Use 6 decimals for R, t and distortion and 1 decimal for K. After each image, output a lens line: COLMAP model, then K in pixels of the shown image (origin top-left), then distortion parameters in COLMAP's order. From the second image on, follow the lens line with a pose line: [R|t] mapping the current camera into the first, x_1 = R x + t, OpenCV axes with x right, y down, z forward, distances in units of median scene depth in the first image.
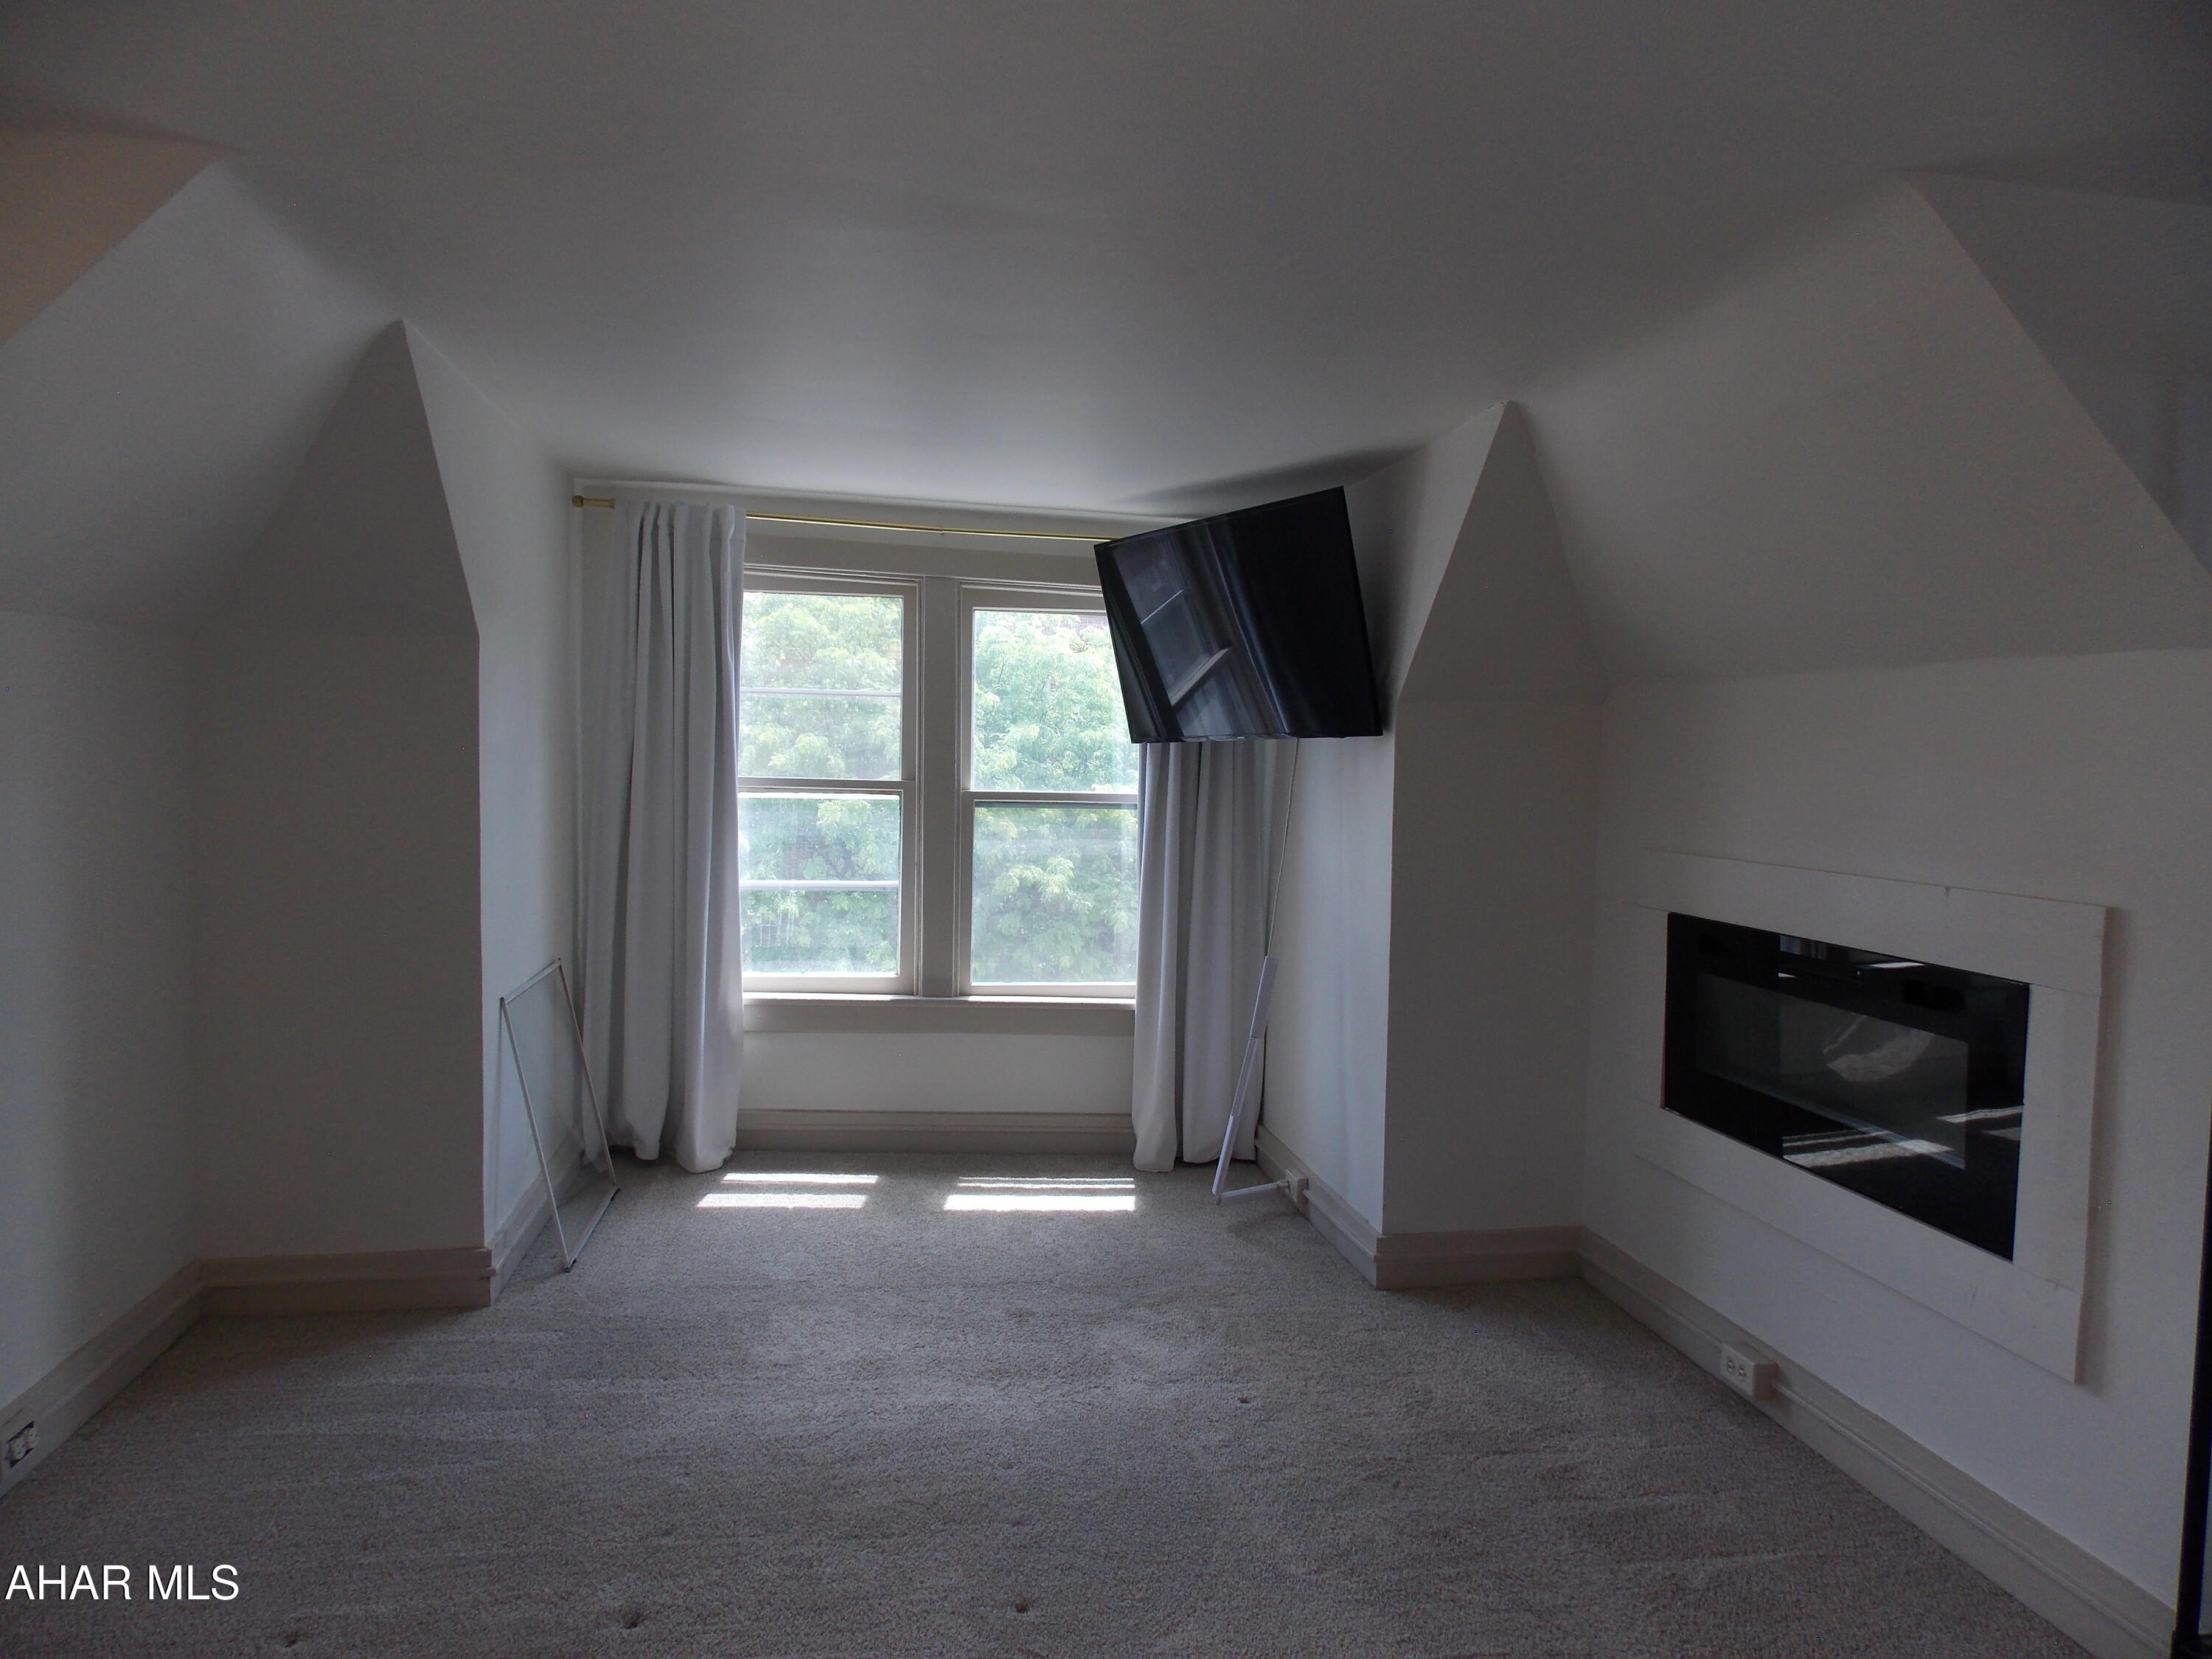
lens RADIAL K [[1458.6, 0, 1110.4], [0, 1458.6, 813.7], [0, 0, 1]] dist [-0.001524, 0.001242]
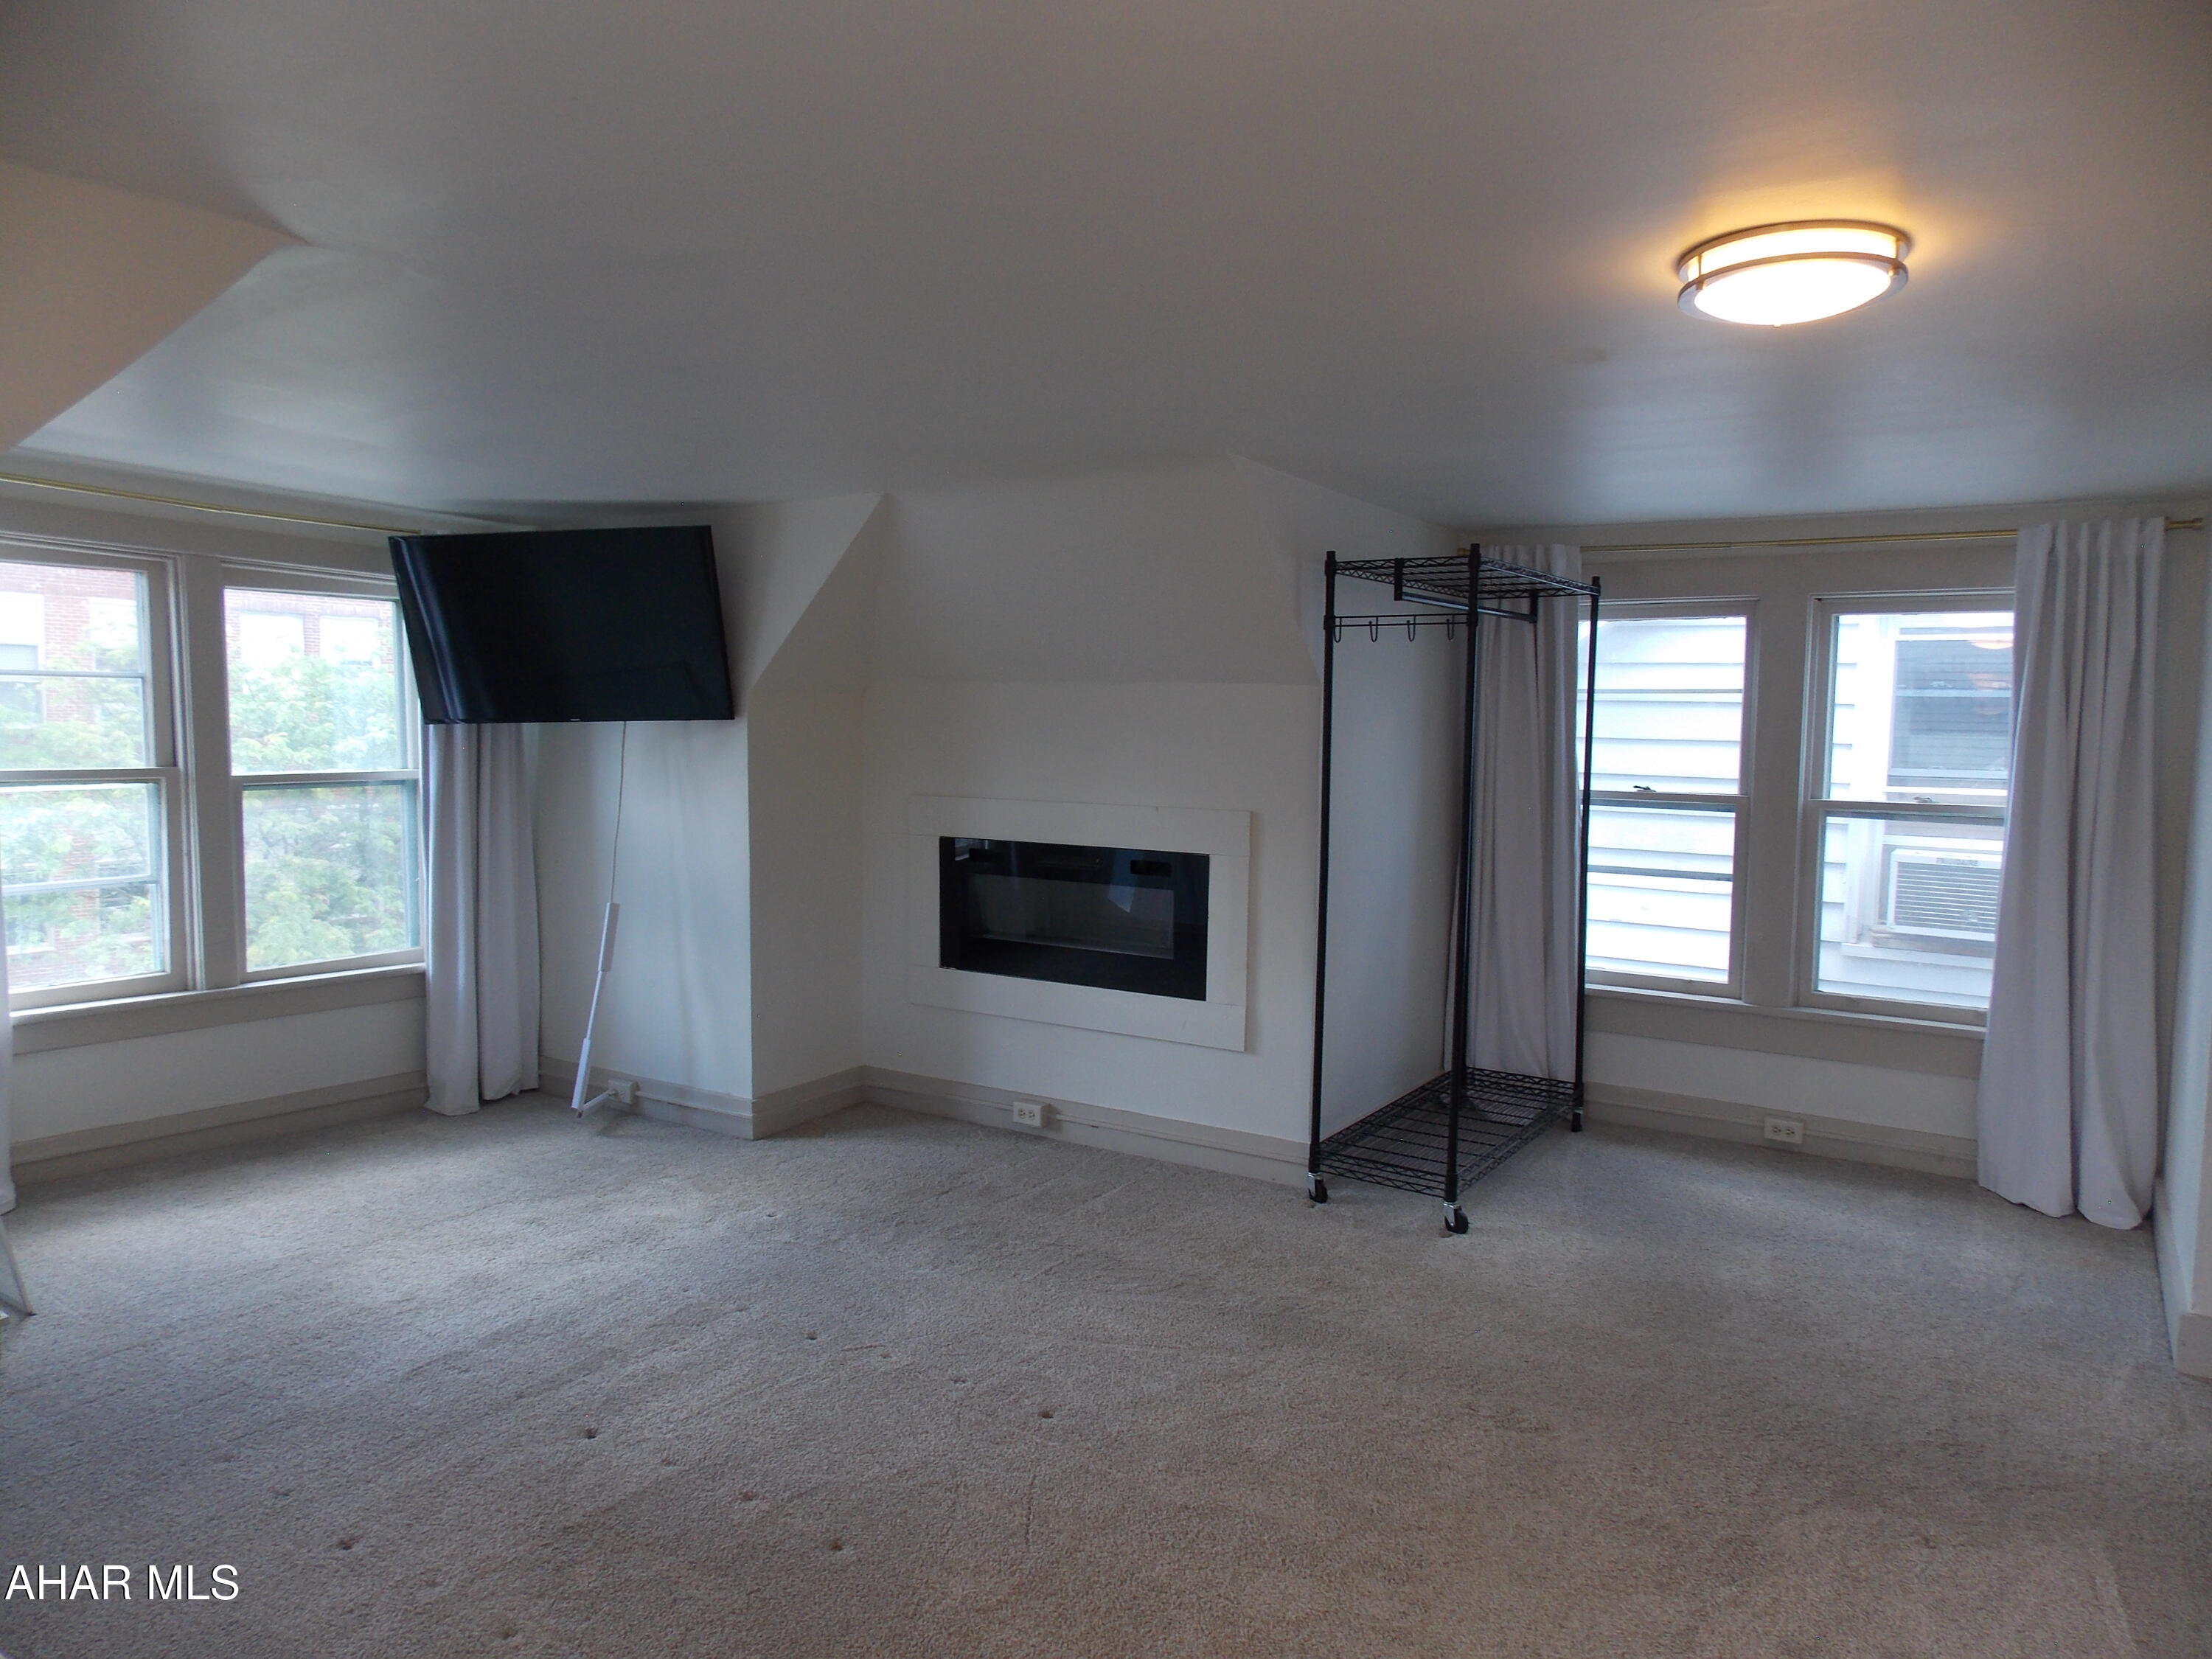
lens RADIAL K [[1458.6, 0, 1110.4], [0, 1458.6, 813.7], [0, 0, 1]] dist [-0.001524, 0.001242]
pose [[0.670224, -0.064113, 0.739384, -0.552816], [0.035845, 0.997895, 0.054037, -0.027429], [-0.741292, -0.009713, 0.671112, -0.117298]]
